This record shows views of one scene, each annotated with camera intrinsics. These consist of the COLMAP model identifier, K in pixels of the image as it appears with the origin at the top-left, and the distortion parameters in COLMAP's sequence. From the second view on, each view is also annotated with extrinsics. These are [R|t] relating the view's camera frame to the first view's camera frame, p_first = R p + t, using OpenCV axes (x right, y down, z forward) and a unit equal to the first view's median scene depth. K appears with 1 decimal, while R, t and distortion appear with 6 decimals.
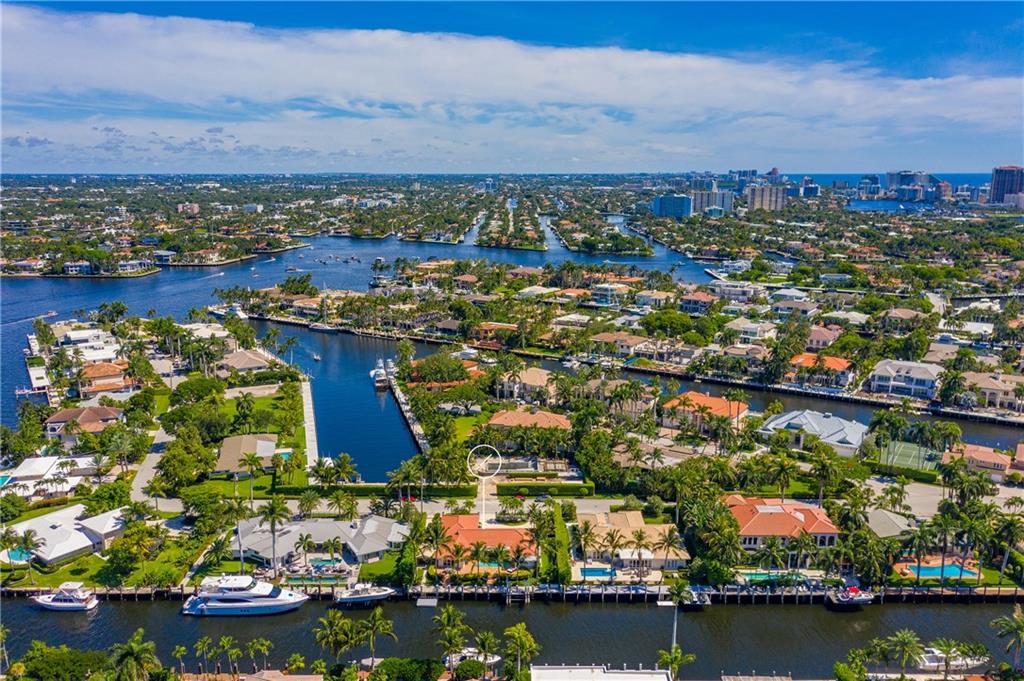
lens RADIAL K [[859.0, 0, 509.9], [0, 859.0, 342.9], [0, 0, 1]] dist [0.008809, 0.005832]
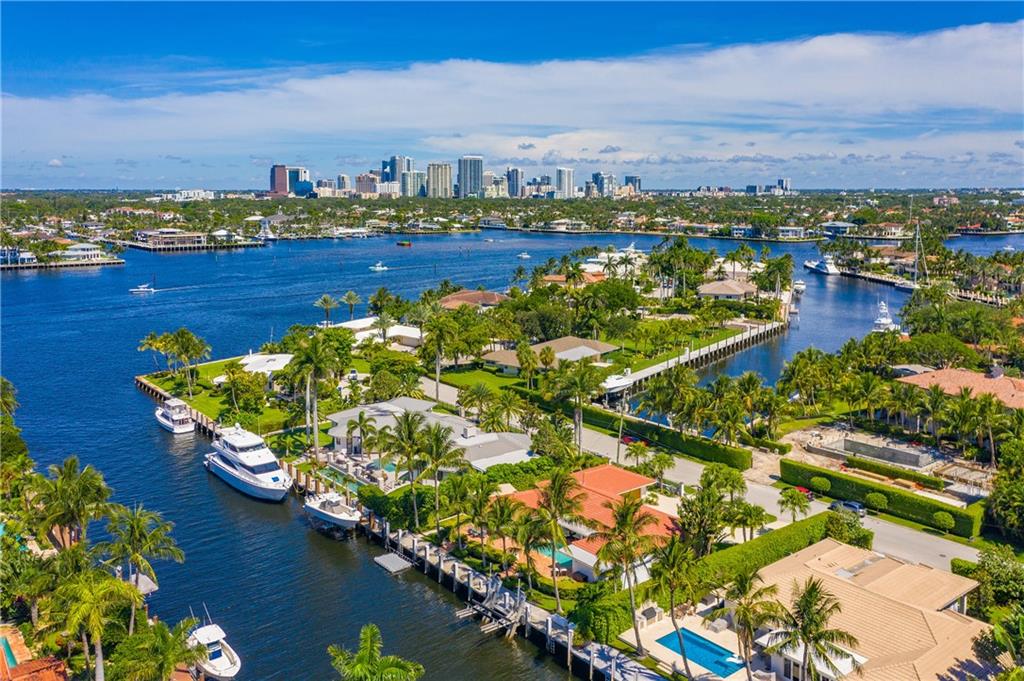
lens RADIAL K [[859.0, 0, 520.3], [0, 859.0, 331.8], [0, 0, 1]] dist [0.008809, 0.005832]
pose [[0.616078, 0.123281, -0.777978, 0.141042], [-0.163551, 0.986172, 0.026757, 0.051173], [0.770519, 0.110755, 0.627722, 0.276890]]
